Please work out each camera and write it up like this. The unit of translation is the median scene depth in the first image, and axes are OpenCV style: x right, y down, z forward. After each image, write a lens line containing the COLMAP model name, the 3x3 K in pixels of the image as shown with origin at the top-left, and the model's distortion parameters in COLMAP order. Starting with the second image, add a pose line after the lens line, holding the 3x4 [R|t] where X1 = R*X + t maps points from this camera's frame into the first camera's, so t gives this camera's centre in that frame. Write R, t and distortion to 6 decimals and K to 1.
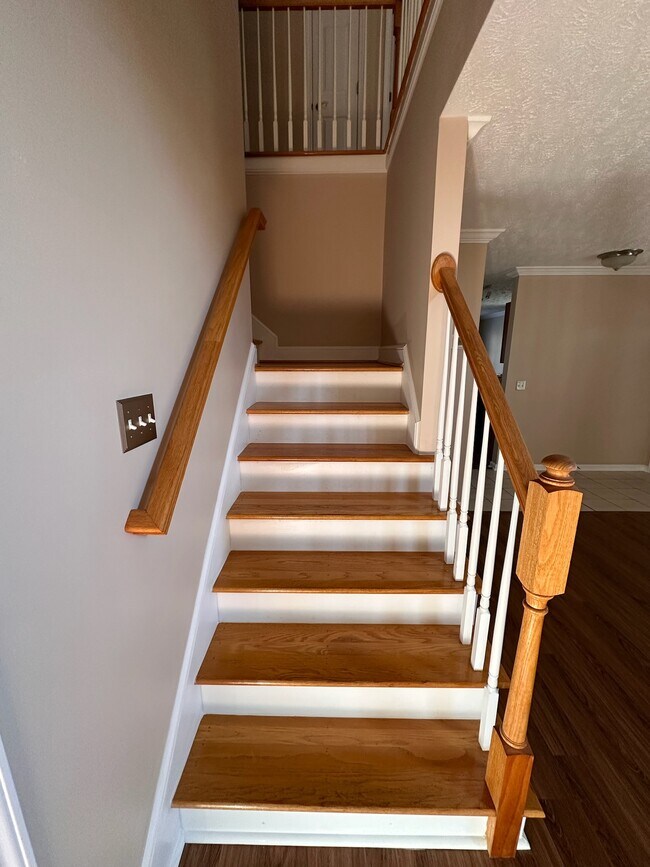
lens RADIAL K [[343.6, 0, 324.9], [0, 343.6, 432.2], [0, 0, 1]] dist [-0.007482, 0.003024]
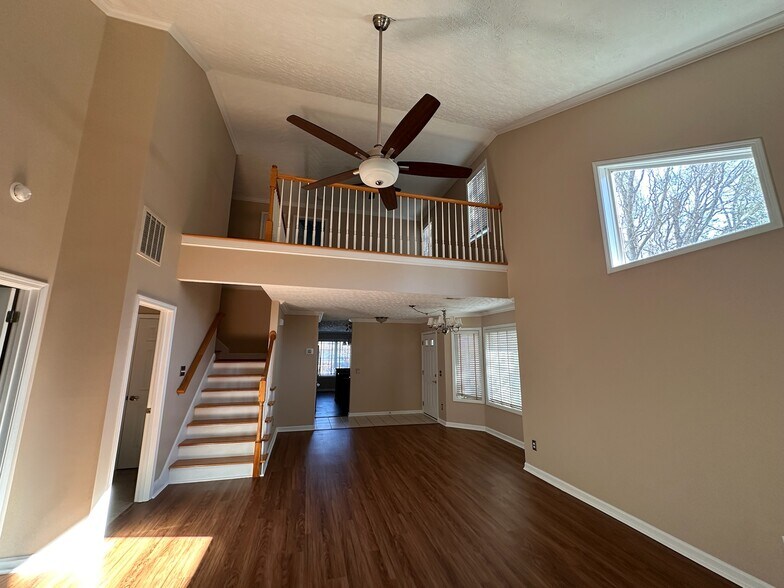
lens RADIAL K [[310.7, 0, 395.1], [0, 310.7, 293.5], [0, 0, 1]] dist [-0.007482, 0.003024]
pose [[0.960563, 0.058180, 0.271908, 0.544024], [0.055797, 0.917647, -0.393460, 0.413659], [-0.272407, 0.393115, 0.878211, -2.013513]]
